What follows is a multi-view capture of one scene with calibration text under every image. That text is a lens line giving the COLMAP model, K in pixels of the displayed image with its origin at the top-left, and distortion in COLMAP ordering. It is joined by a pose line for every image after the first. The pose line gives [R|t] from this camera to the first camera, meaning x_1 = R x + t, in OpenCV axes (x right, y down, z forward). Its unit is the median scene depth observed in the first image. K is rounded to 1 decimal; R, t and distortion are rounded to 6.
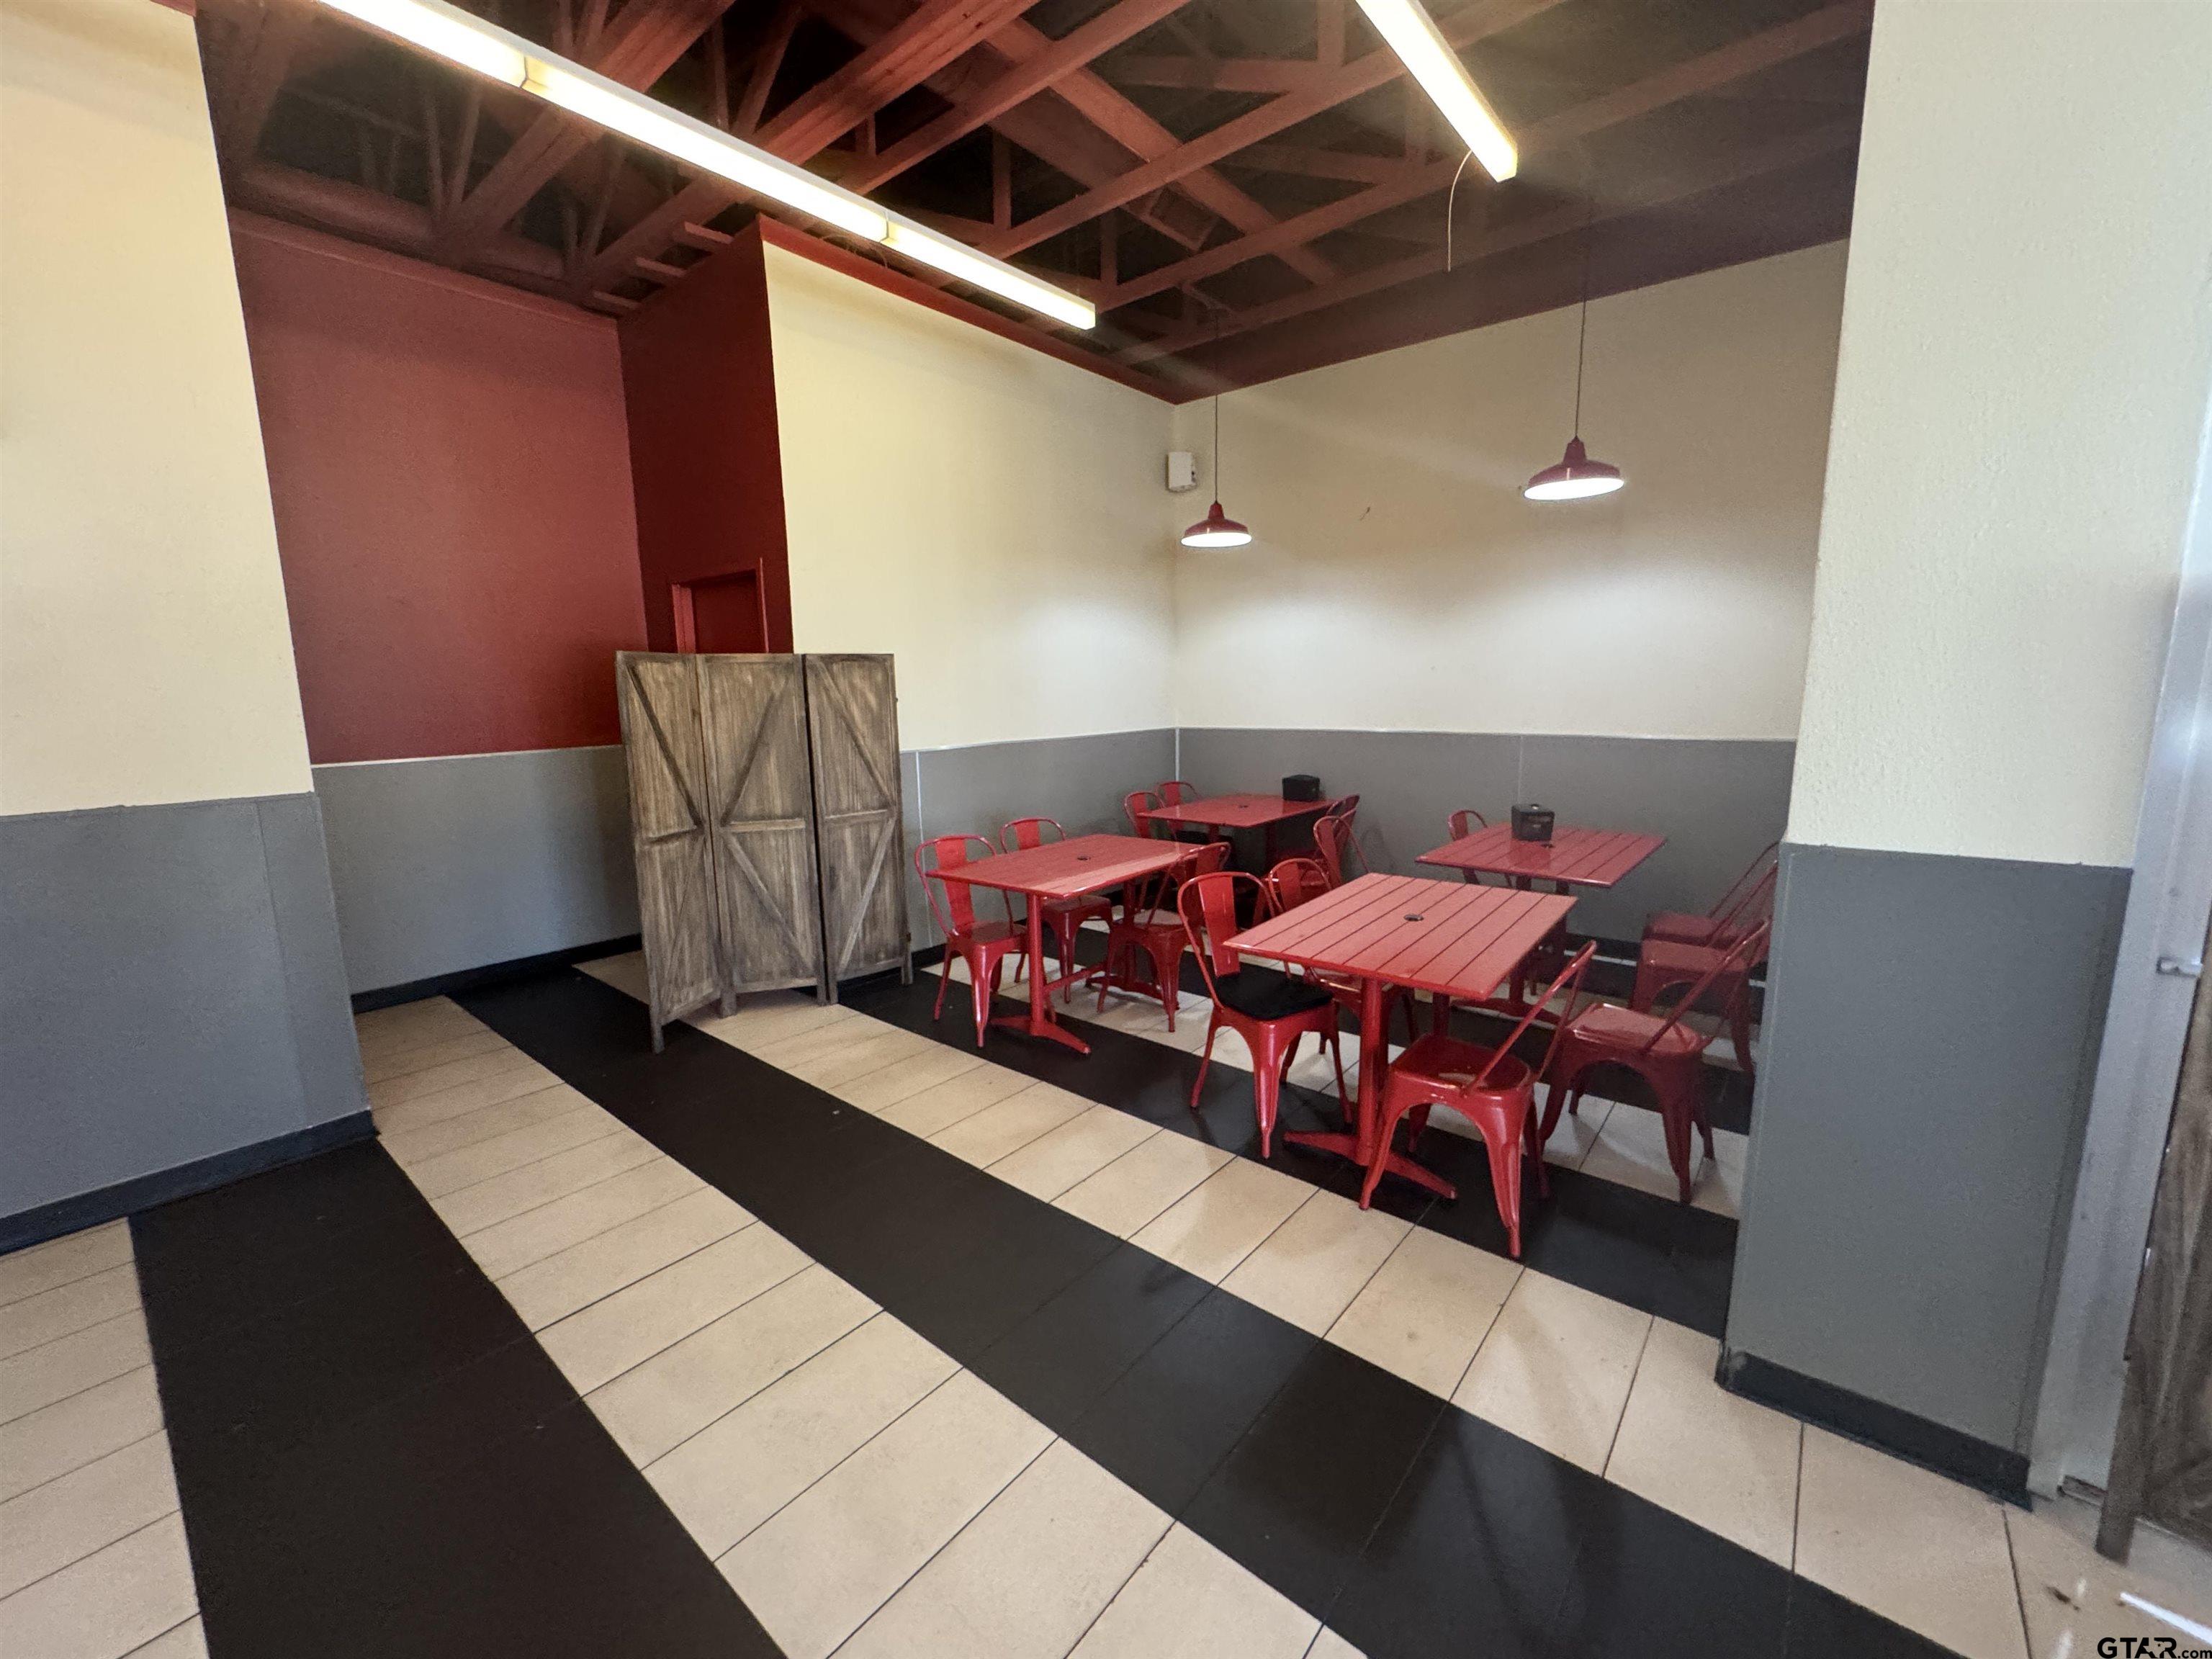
lens RADIAL K [[886.9, 0, 1105.0], [0, 886.9, 825.2], [0, 0, 1]] dist [-0.003442, 0.000071]
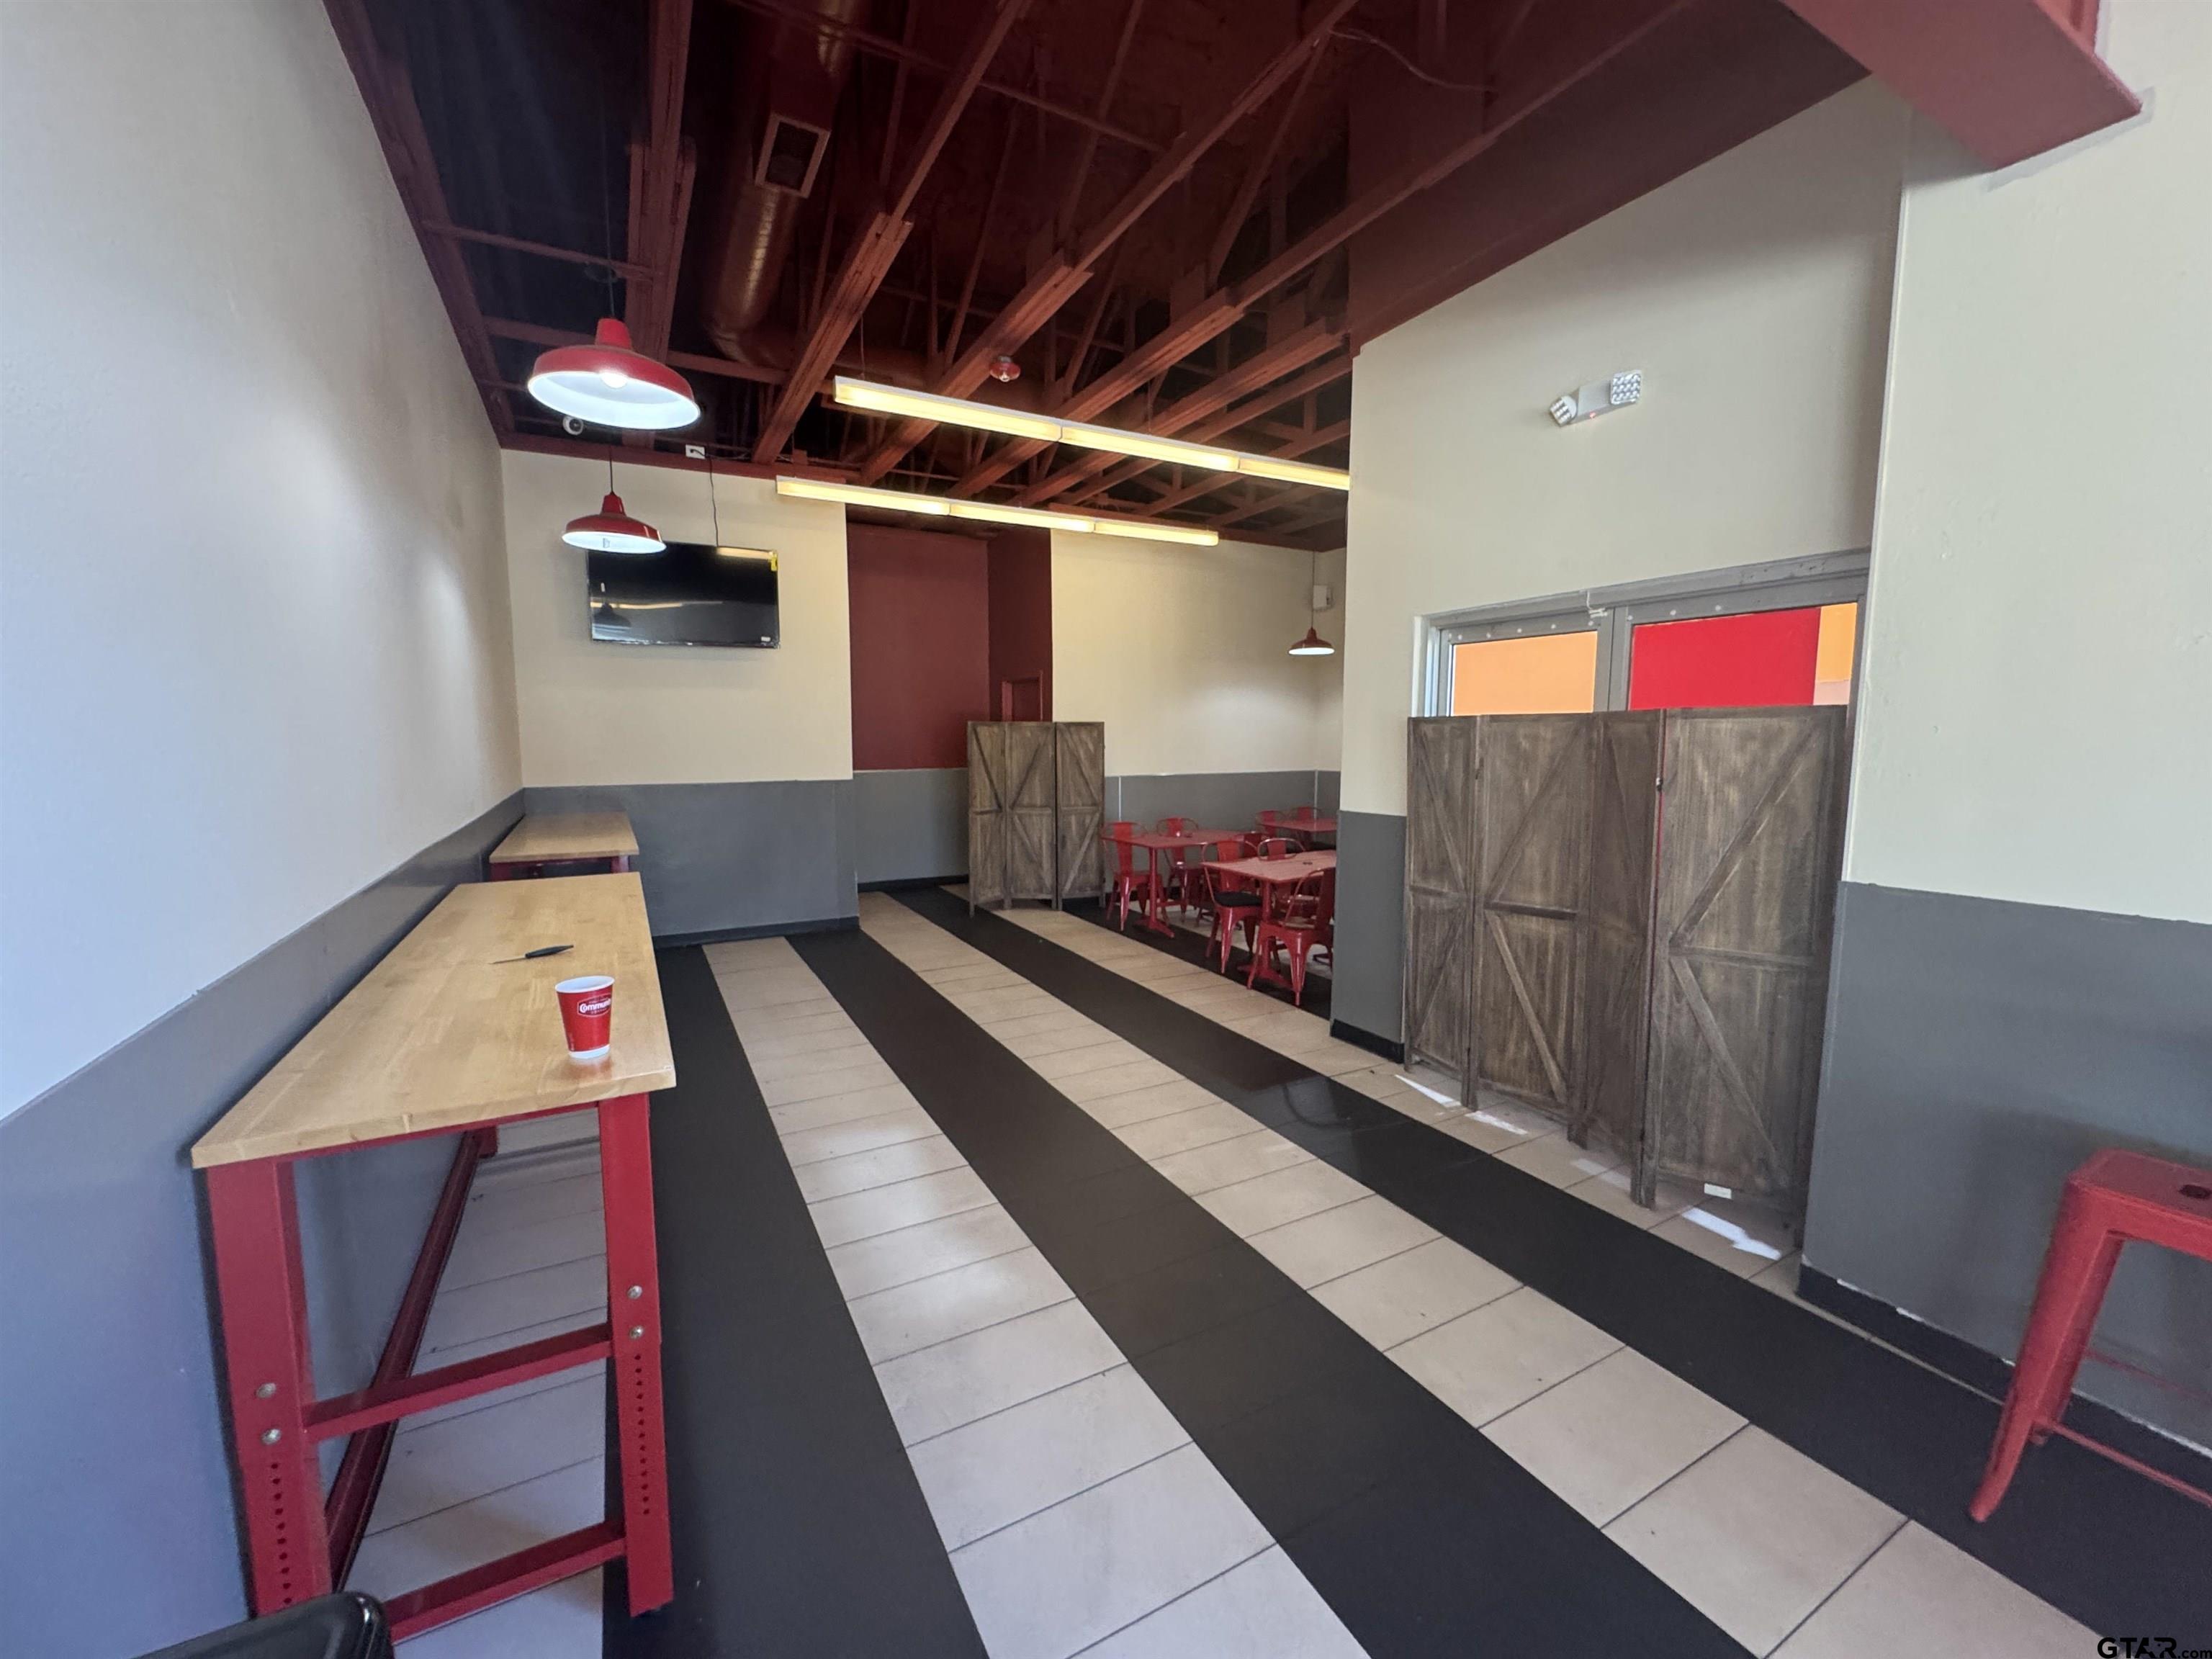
lens RADIAL K [[886.9, 0, 1104.7], [0, 886.9, 826.5], [0, 0, 1]] dist [-0.003442, 0.000071]
pose [[0.930506, 0.055492, -0.362048, 0.446331], [-0.073269, 0.996679, -0.035545, 0.087942], [0.358873, 0.059602, 0.931482, -0.704979]]
